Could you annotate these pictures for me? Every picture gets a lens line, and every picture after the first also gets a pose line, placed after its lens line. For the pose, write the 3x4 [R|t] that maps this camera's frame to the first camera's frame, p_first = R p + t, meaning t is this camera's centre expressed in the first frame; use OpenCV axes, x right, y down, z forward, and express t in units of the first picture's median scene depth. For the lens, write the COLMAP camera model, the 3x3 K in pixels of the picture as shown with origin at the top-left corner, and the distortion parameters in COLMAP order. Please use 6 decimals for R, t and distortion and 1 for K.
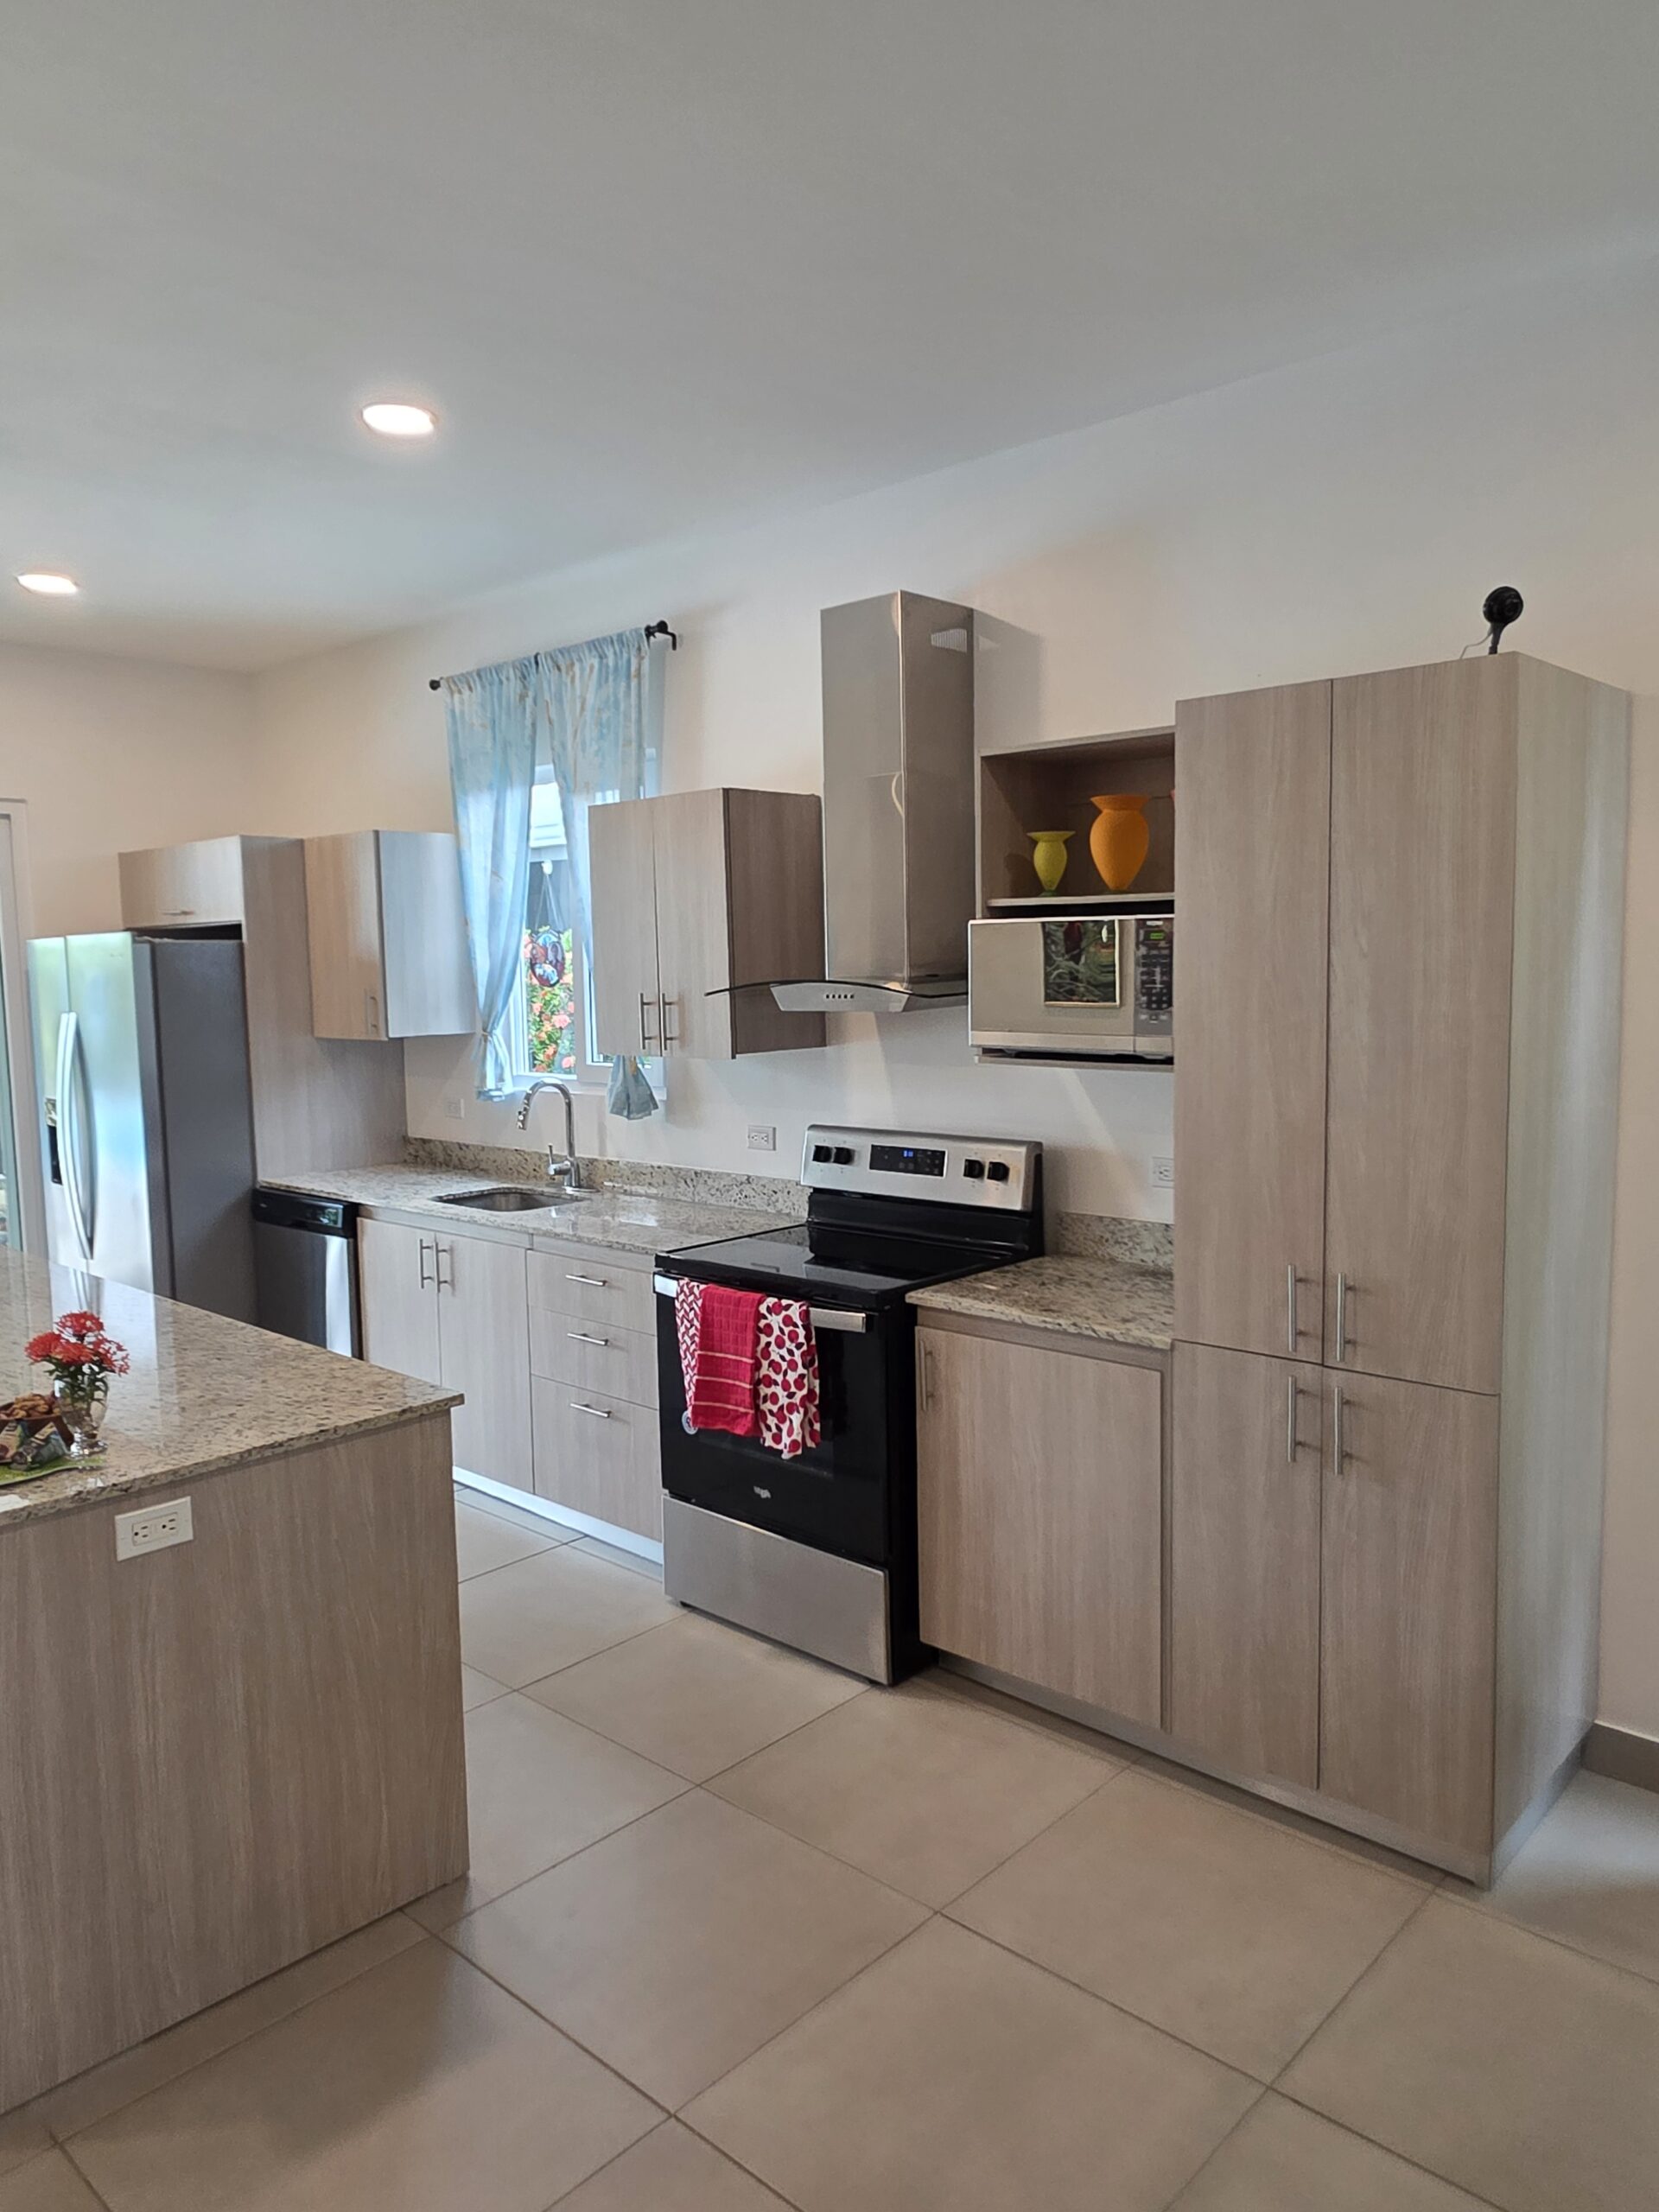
lens RADIAL K [[1531.5, 0, 830.9], [0, 1531.5, 1123.8], [0, 0, 1]] dist [-0.011840, -0.004658]
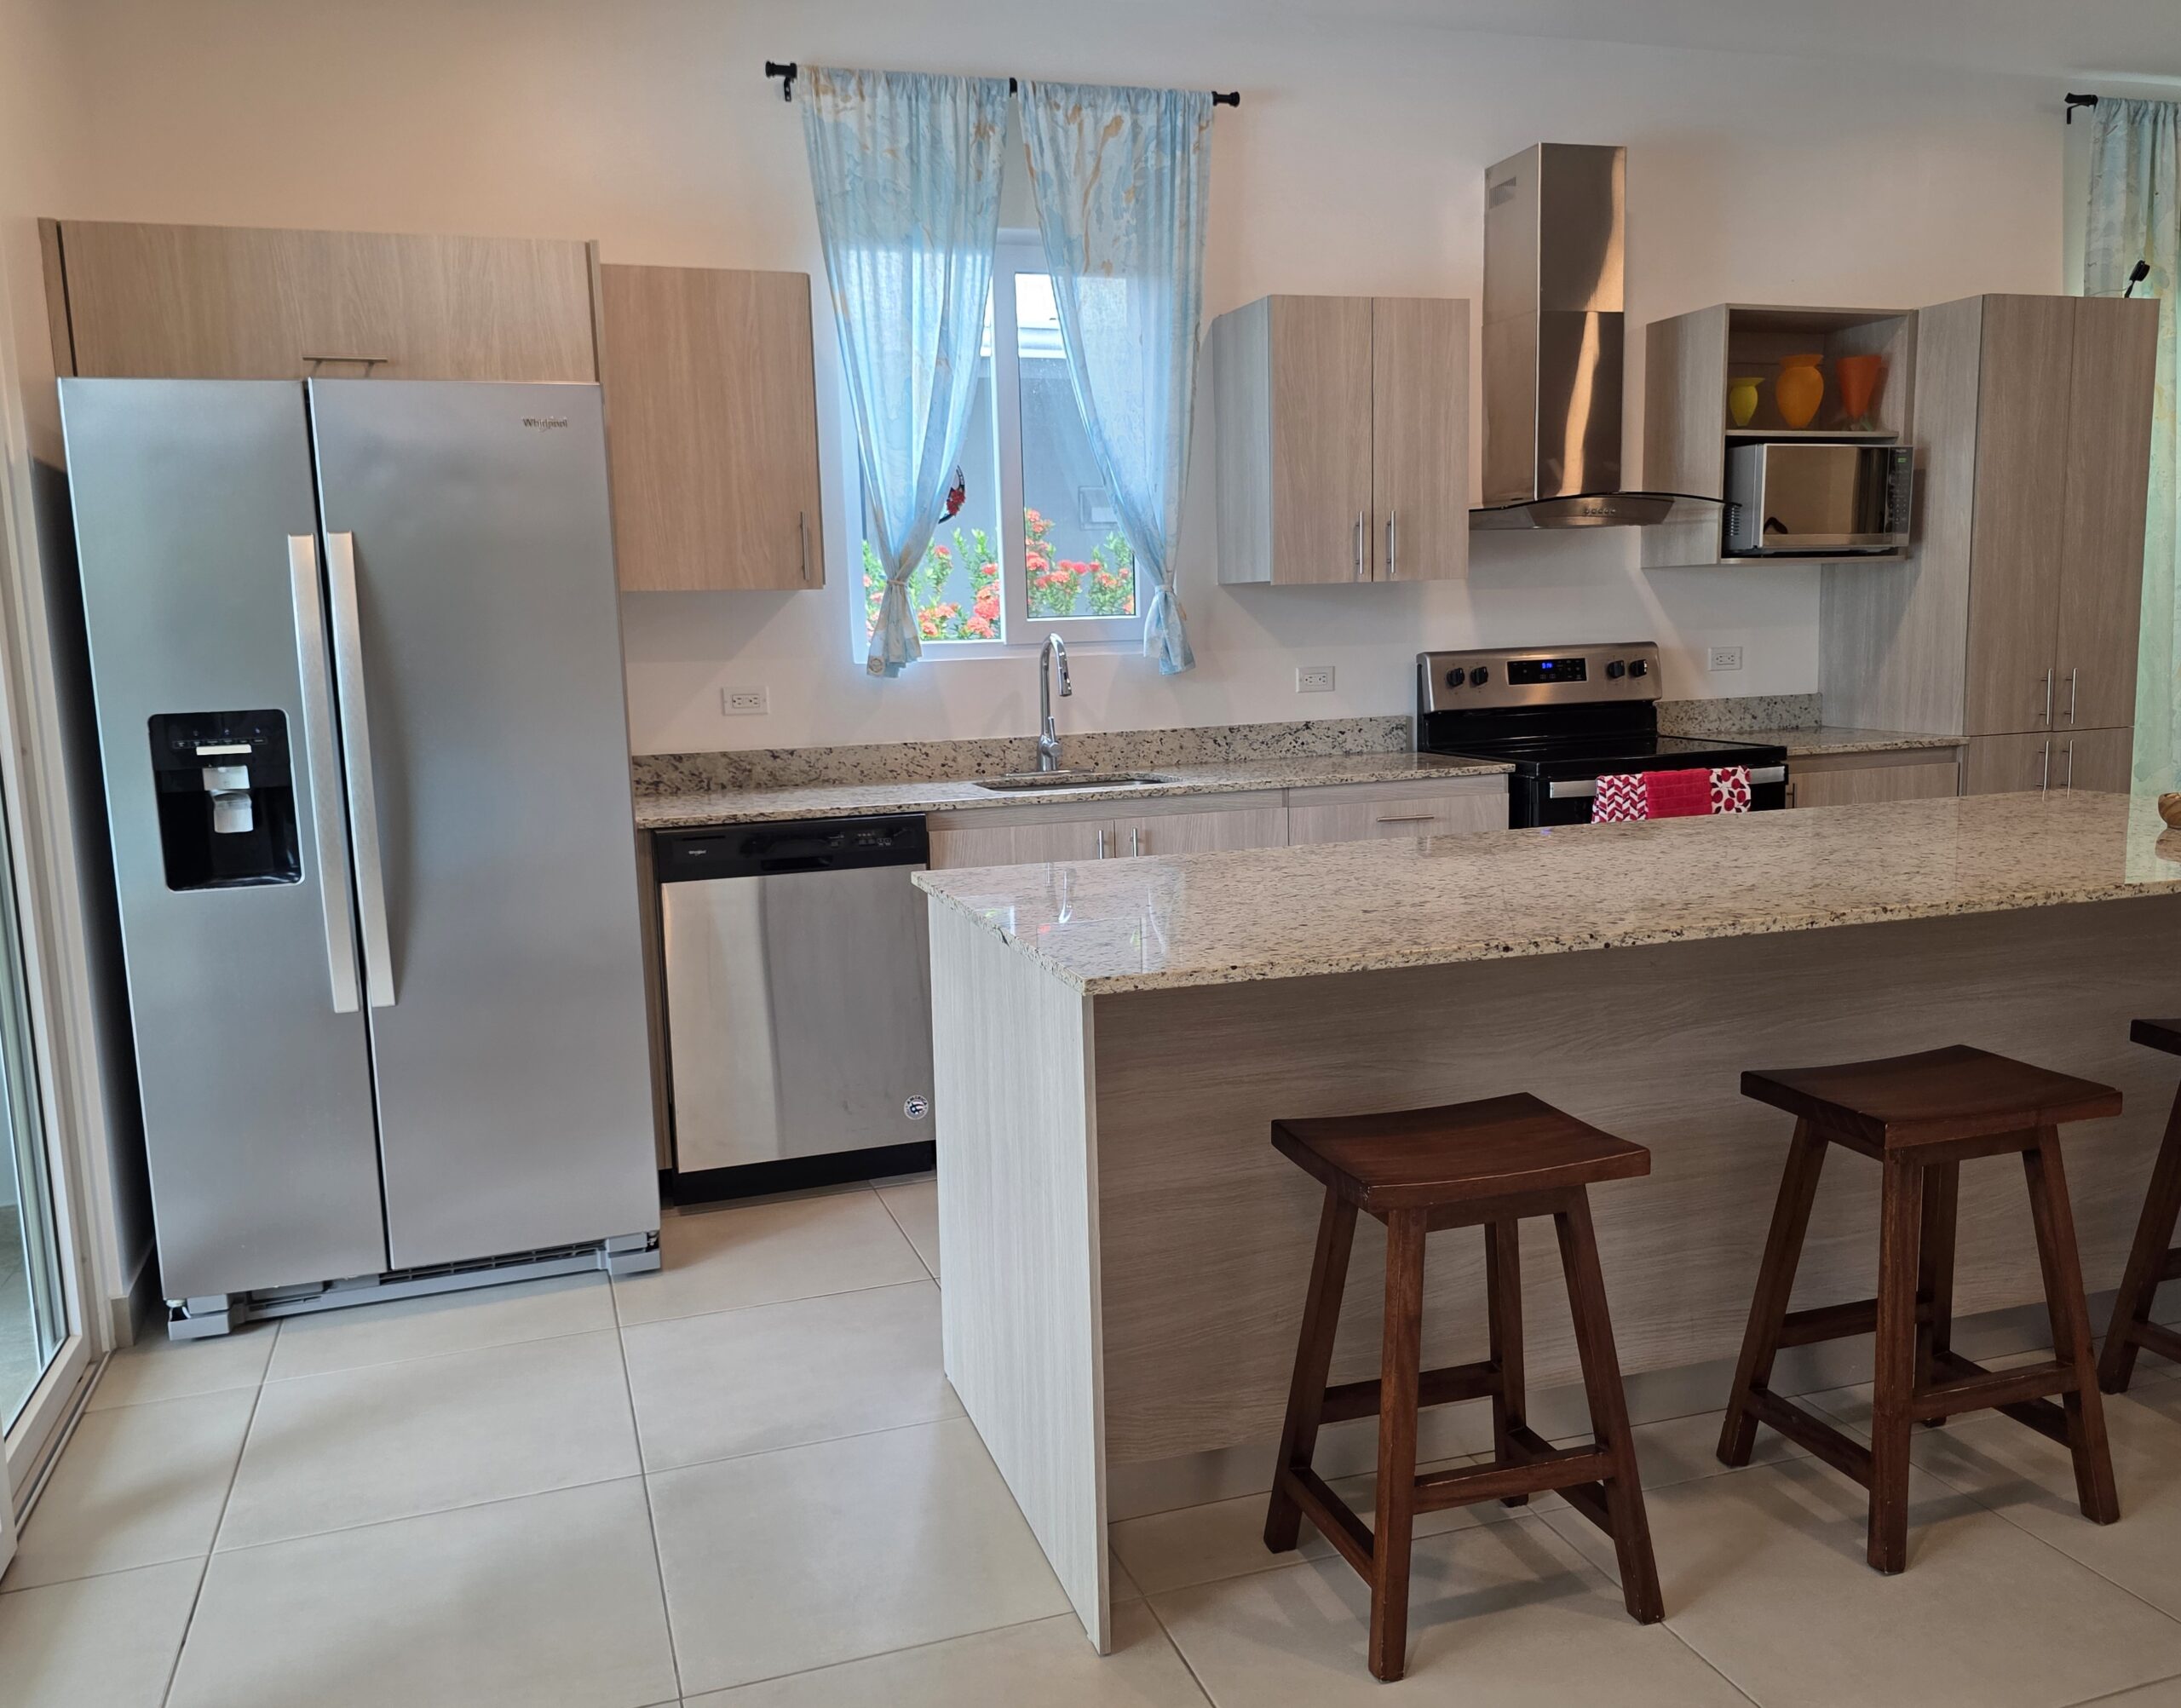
lens RADIAL K [[1764.3, 0, 1067.9], [0, 1764.3, 907.6], [0, 0, 1]] dist [0.002250, -0.008946]
pose [[0.473986, -0.136029, 0.869961, -1.410186], [0.115853, 0.989040, 0.091528, 0.040610], [-0.872877, 0.057405, 0.484551, 0.790569]]
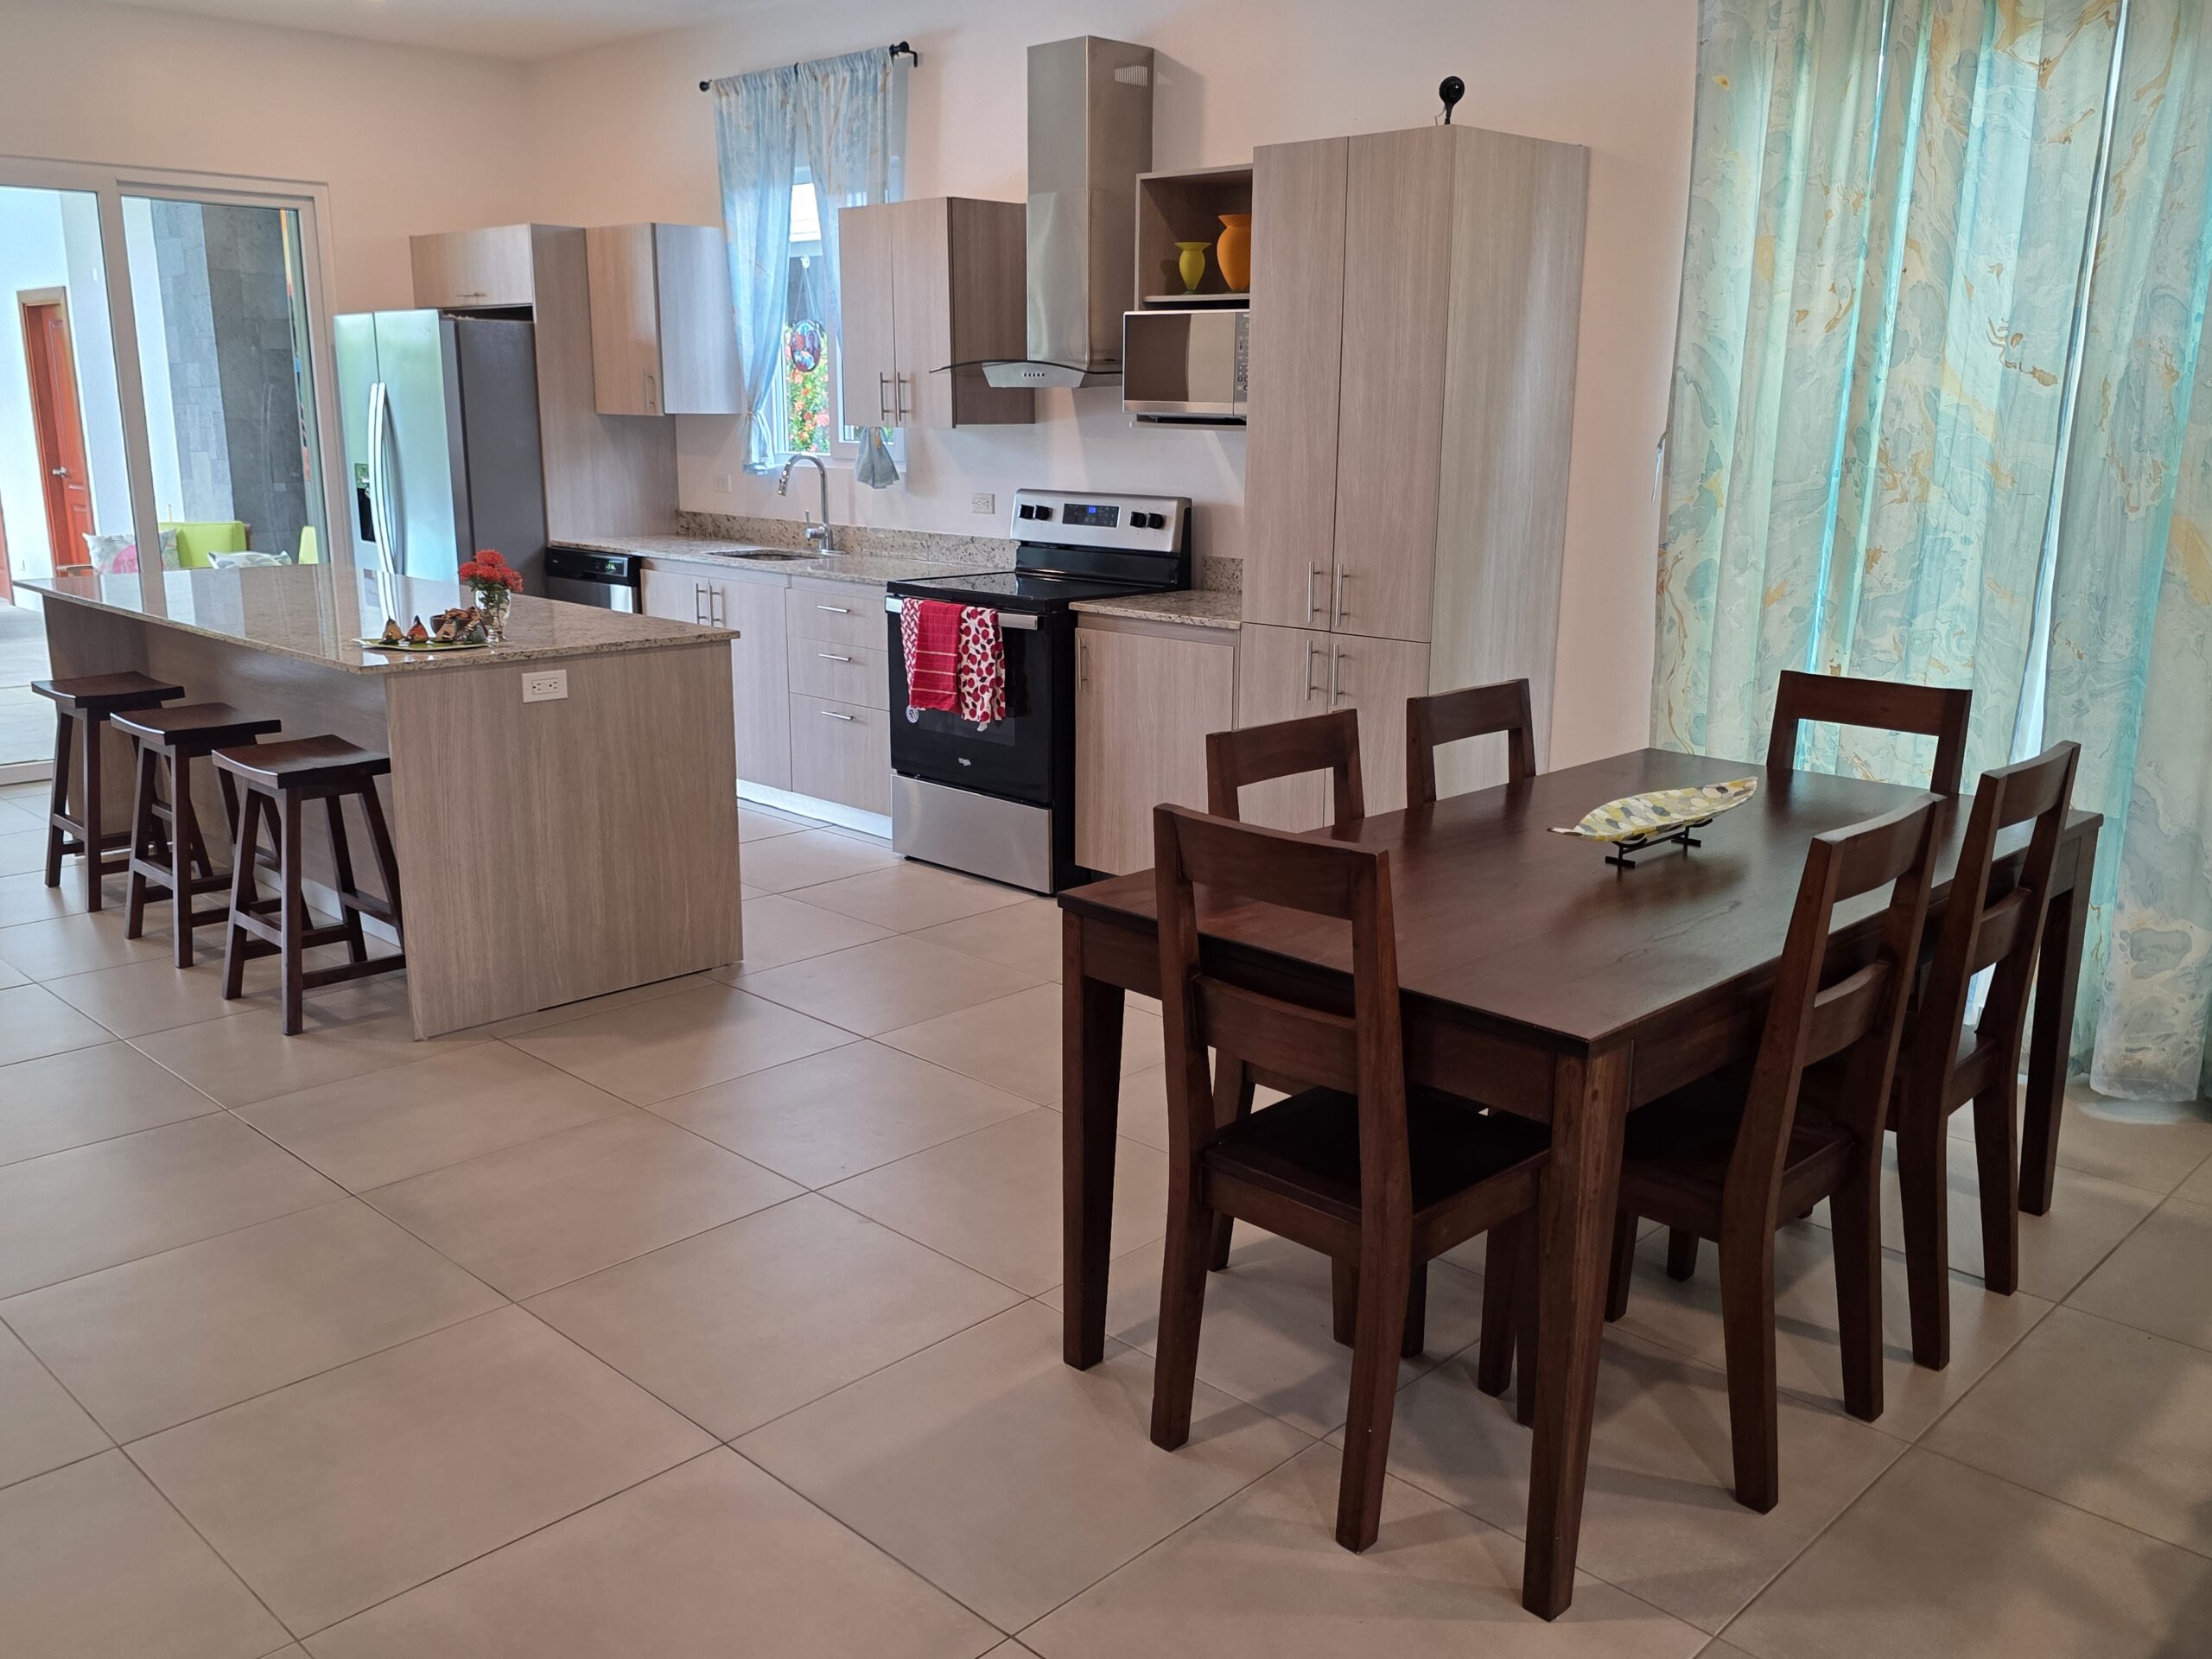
lens RADIAL K [[1856.8, 0, 1139.0], [0, 1856.8, 884.9], [0, 0, 1]] dist [0.028770, -0.075341]
pose [[0.999398, 0.033153, -0.010220, 0.129612], [-0.031266, 0.988377, 0.148774, 0.107905], [0.015033, -0.148365, 0.988818, -0.608108]]
